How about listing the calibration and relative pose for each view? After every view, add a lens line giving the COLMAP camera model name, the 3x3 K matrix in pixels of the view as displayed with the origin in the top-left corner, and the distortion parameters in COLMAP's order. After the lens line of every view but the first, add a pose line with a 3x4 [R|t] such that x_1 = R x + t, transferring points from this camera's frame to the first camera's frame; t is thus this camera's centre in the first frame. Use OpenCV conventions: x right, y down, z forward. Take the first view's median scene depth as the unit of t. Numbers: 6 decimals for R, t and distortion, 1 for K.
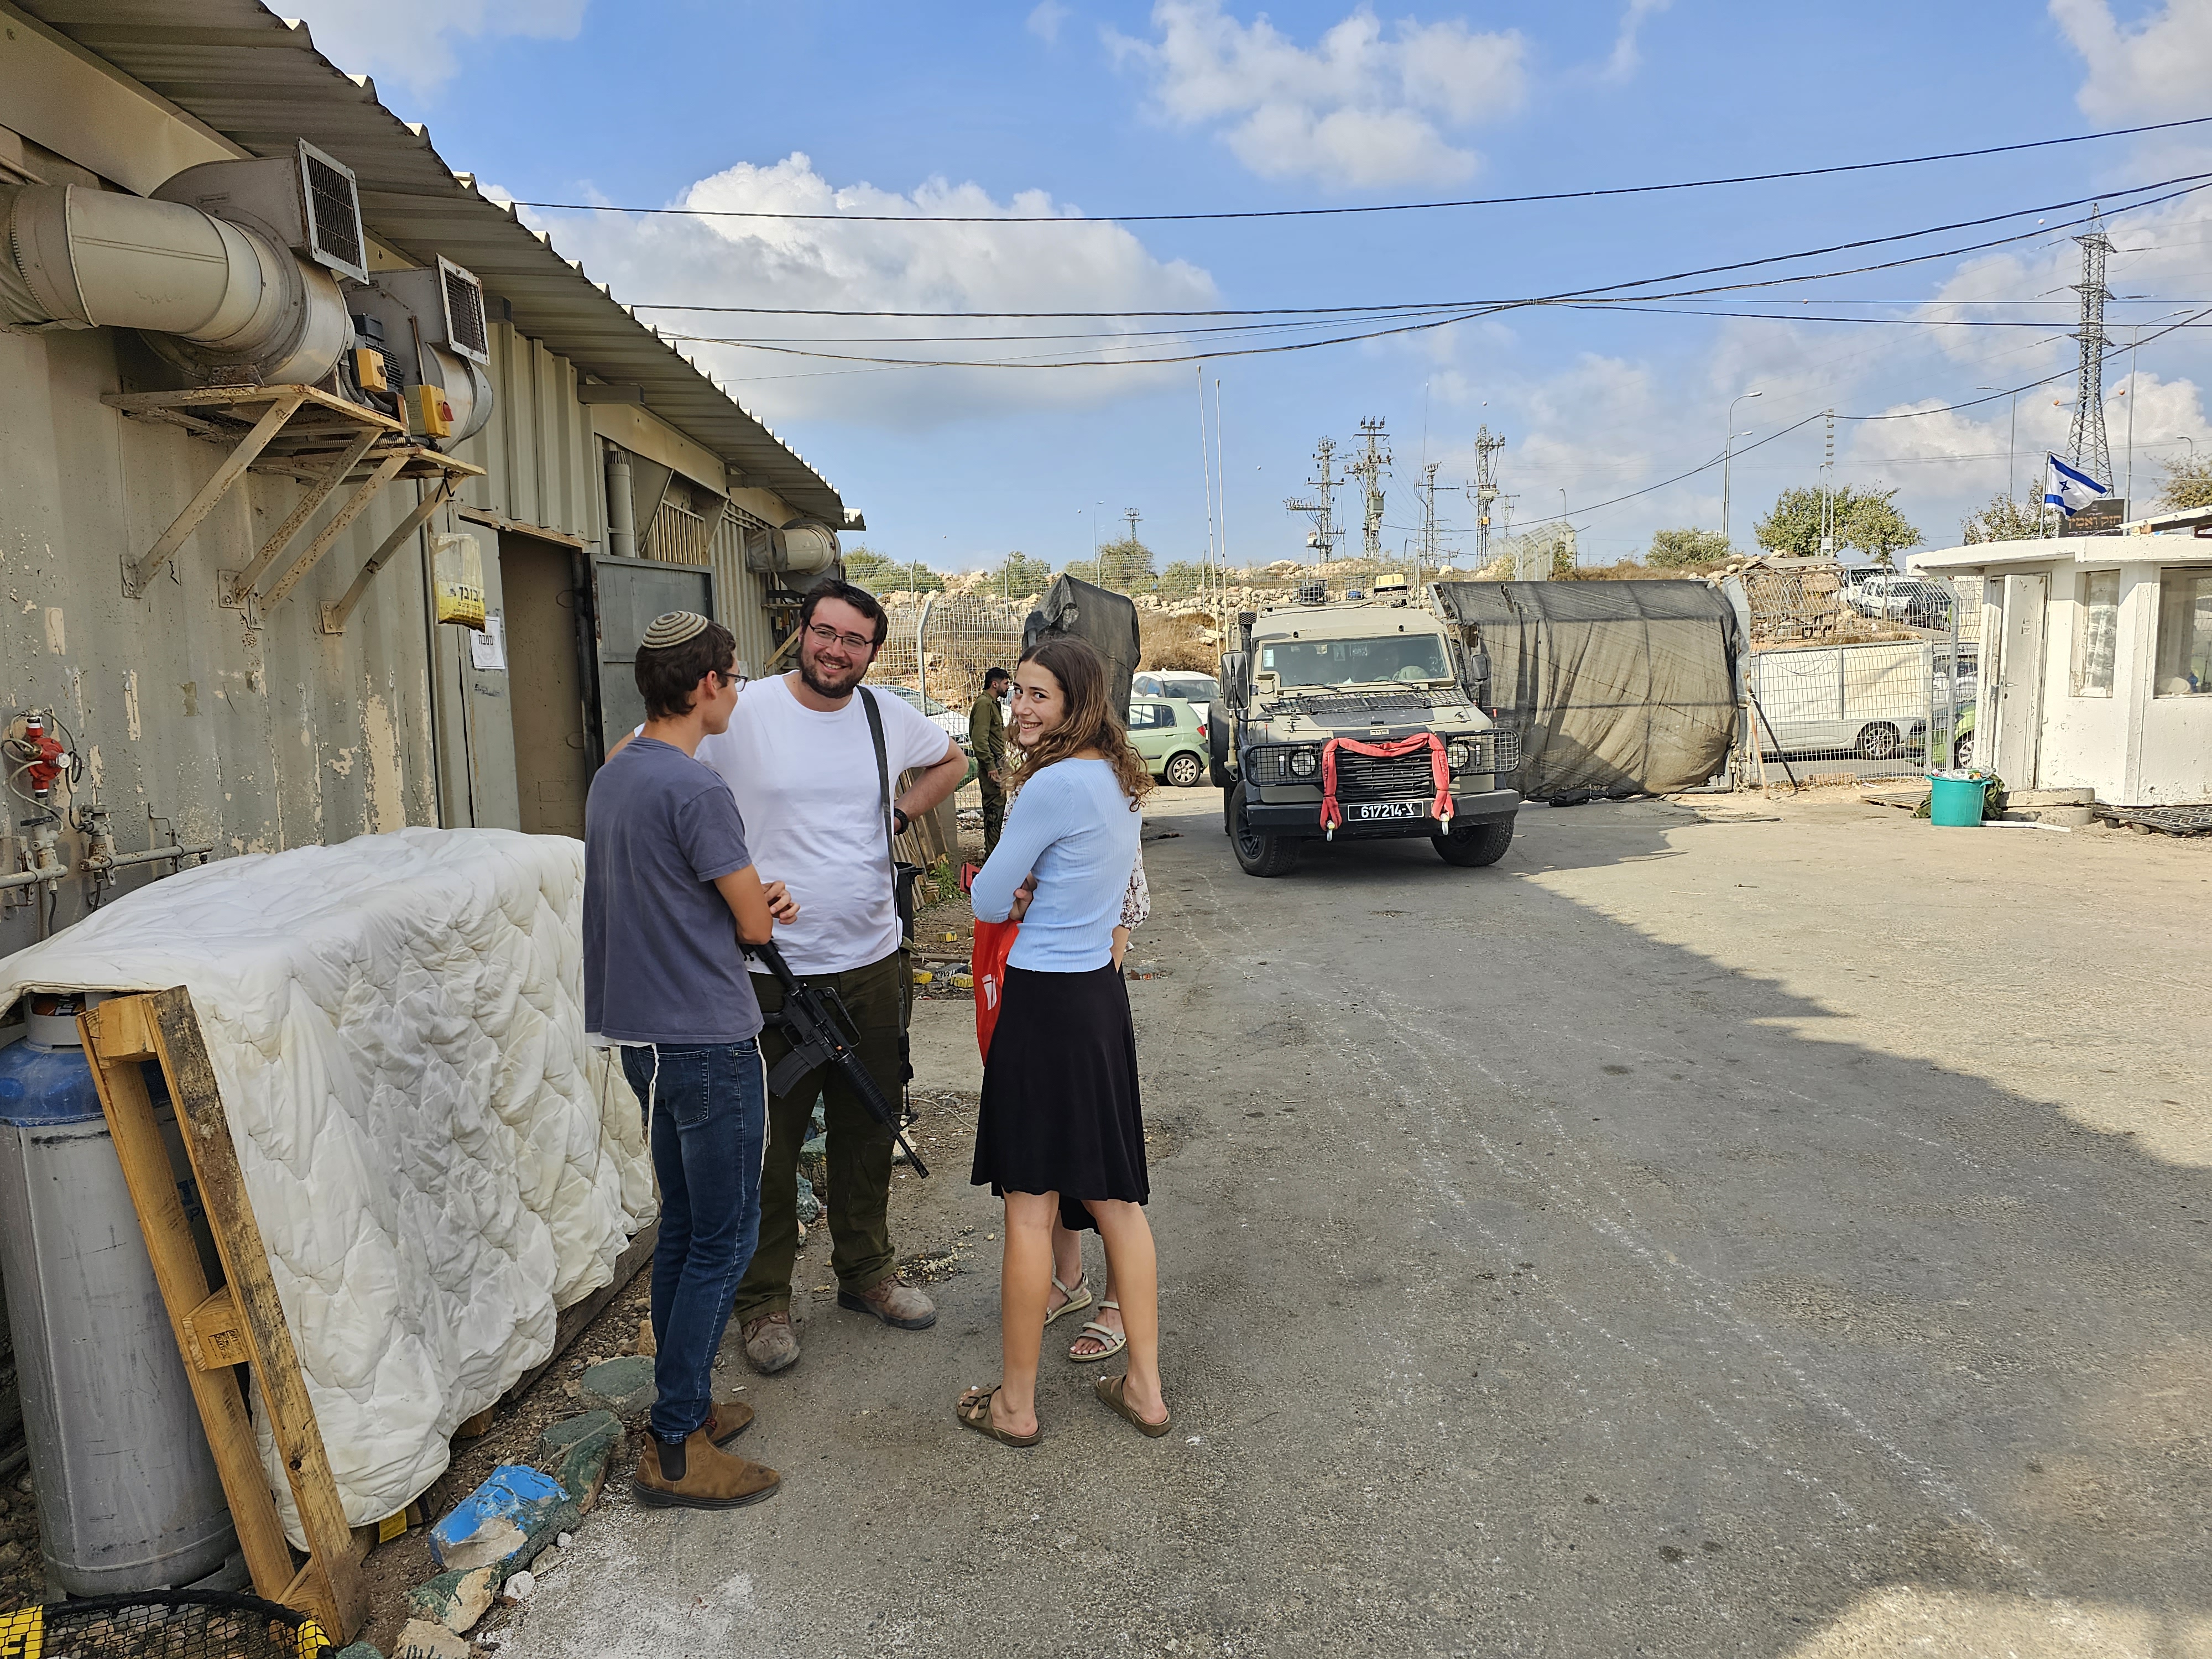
lens RADIAL K [[1365.4, 0, 1098.4], [0, 1365.4, 824.4], [0, 0, 1]] dist [0.046827, -0.029024]
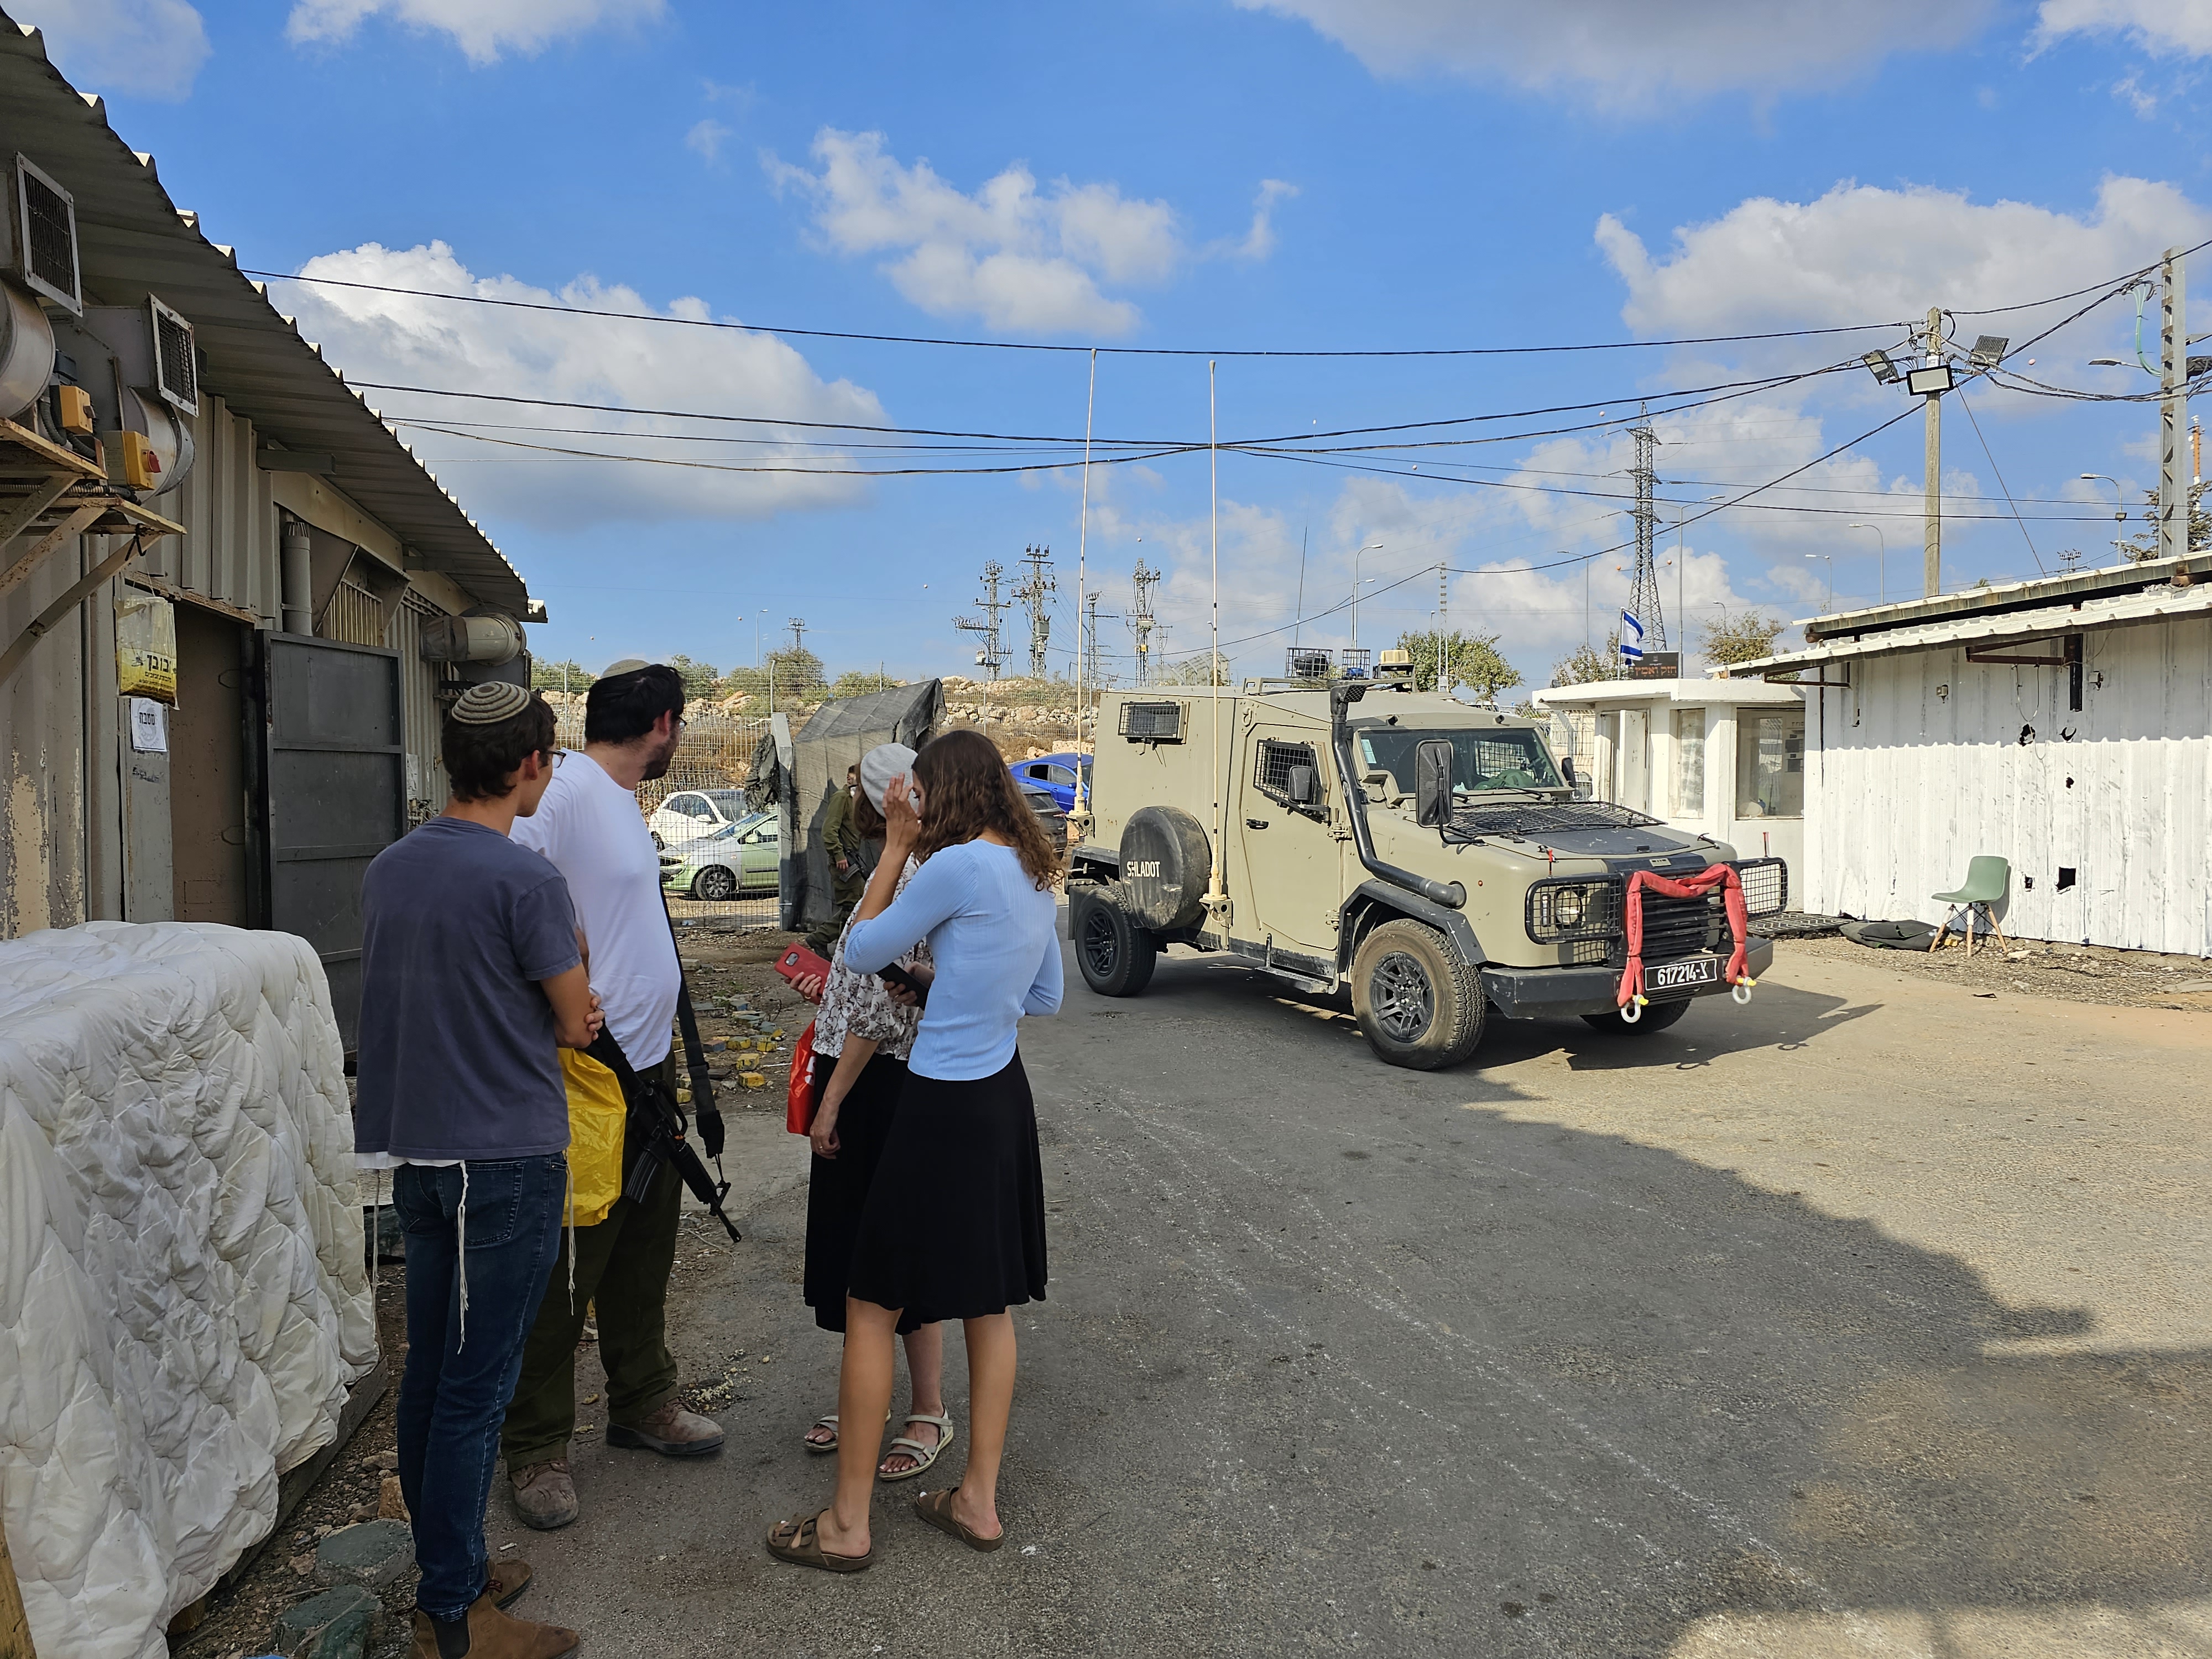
lens RADIAL K [[1370.6, 0, 1066.6], [0, 1370.6, 825.5], [0, 0, 1]] dist [0.045929, -0.030304]
pose [[0.976863, 0.013637, 0.213430, -0.111978], [0.003629, 0.996764, -0.080298, 0.018498], [-0.213834, 0.079215, 0.973653, 0.009112]]
